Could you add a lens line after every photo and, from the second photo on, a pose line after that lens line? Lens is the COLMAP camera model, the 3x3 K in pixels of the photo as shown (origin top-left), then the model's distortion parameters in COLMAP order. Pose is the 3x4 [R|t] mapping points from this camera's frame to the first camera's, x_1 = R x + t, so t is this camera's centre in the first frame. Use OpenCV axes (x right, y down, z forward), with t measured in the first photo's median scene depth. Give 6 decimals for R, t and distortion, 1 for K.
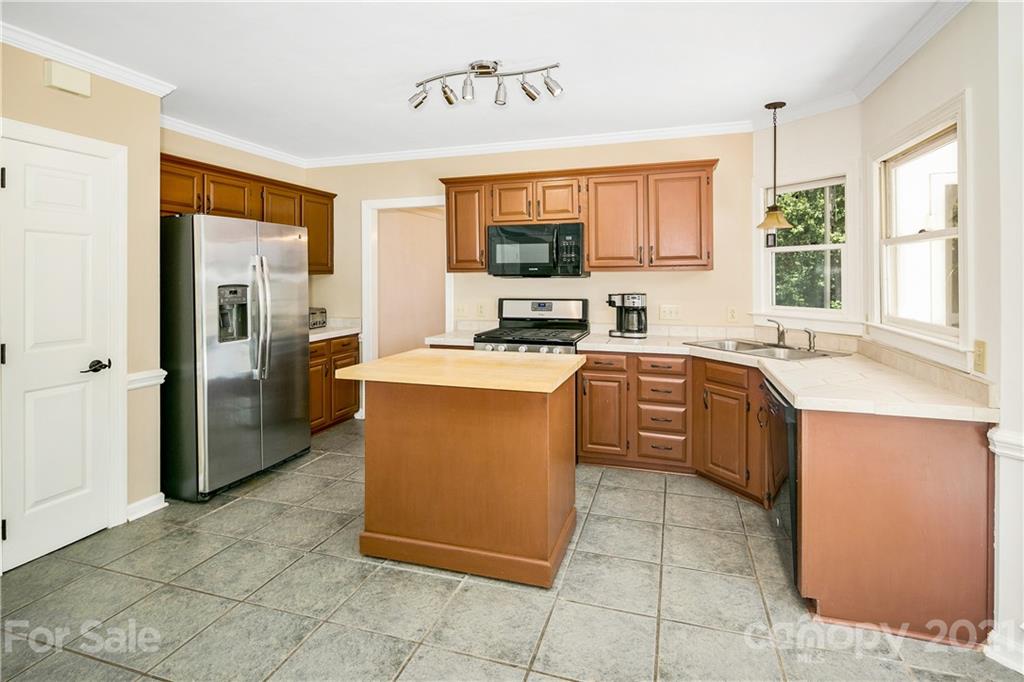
lens RADIAL K [[502.6, 0, 513.3], [0, 502.6, 277.0], [0, 0, 1]] dist [-0.001173, -0.000602]
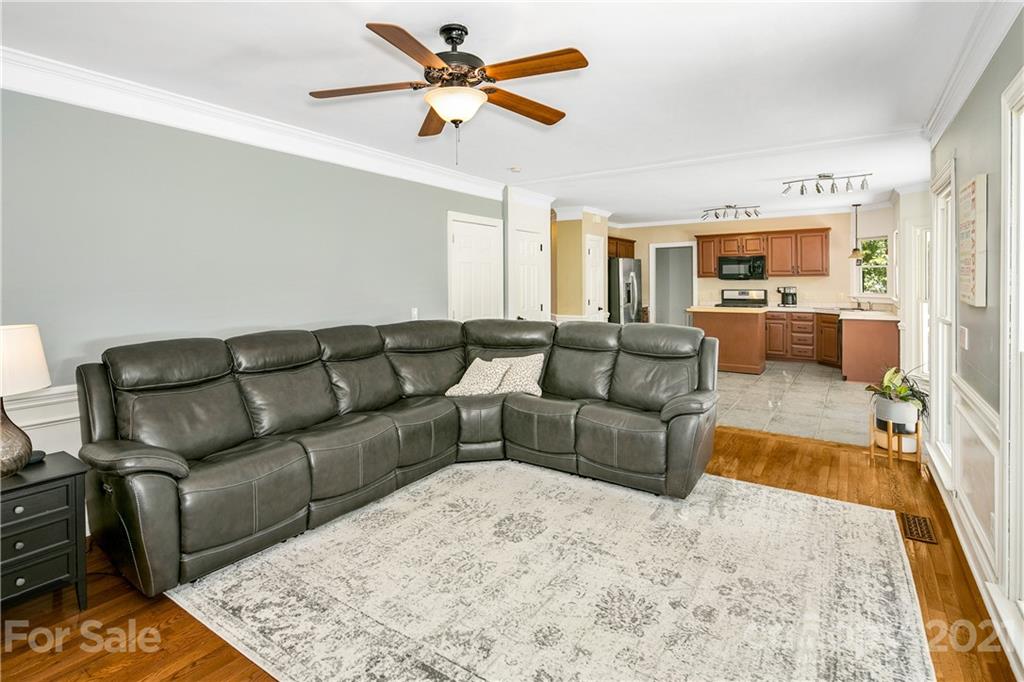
lens RADIAL K [[510.8, 0, 512.5], [0, 510.8, 282.1], [0, 0, 1]] dist [-0.019932, -0.000254]
pose [[0.960338, 0.001927, -0.278832, -0.316610], [-0.002126, 0.999998, -0.000410, 0.014818], [0.278831, 0.000987, 0.960340, -1.516508]]
